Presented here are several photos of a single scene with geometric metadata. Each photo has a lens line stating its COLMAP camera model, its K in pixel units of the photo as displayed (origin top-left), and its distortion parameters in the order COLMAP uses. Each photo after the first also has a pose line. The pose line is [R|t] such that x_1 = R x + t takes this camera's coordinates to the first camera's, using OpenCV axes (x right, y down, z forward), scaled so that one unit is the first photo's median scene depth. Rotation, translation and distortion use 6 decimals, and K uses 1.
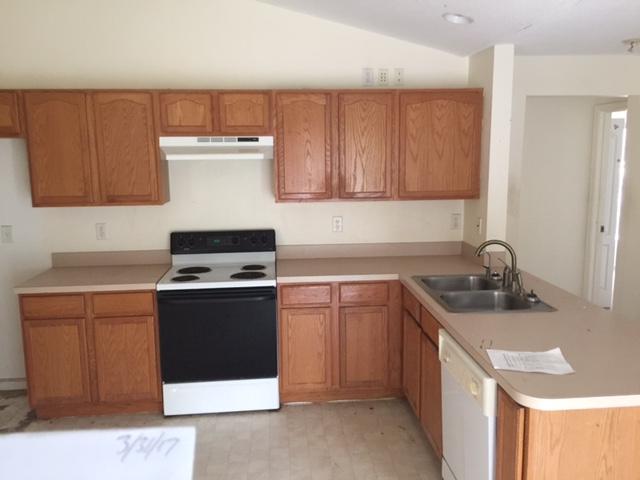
lens RADIAL K [[552.8, 0, 320.0], [0, 552.8, 240.0], [0, 0, 1]] dist [0.001339, -0.008081]
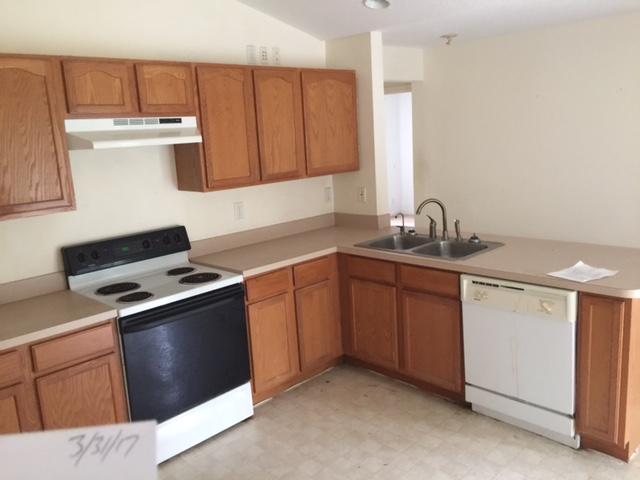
lens RADIAL K [[543.3, 0, 320.0], [0, 543.3, 240.0], [0, 0, 1]] dist [-0.004574, -0.012406]
pose [[0.764104, -0.159813, 0.624984, -0.509099], [0.152436, 0.986121, 0.065790, -0.021778], [-0.626824, 0.045000, 0.777860, 0.220409]]
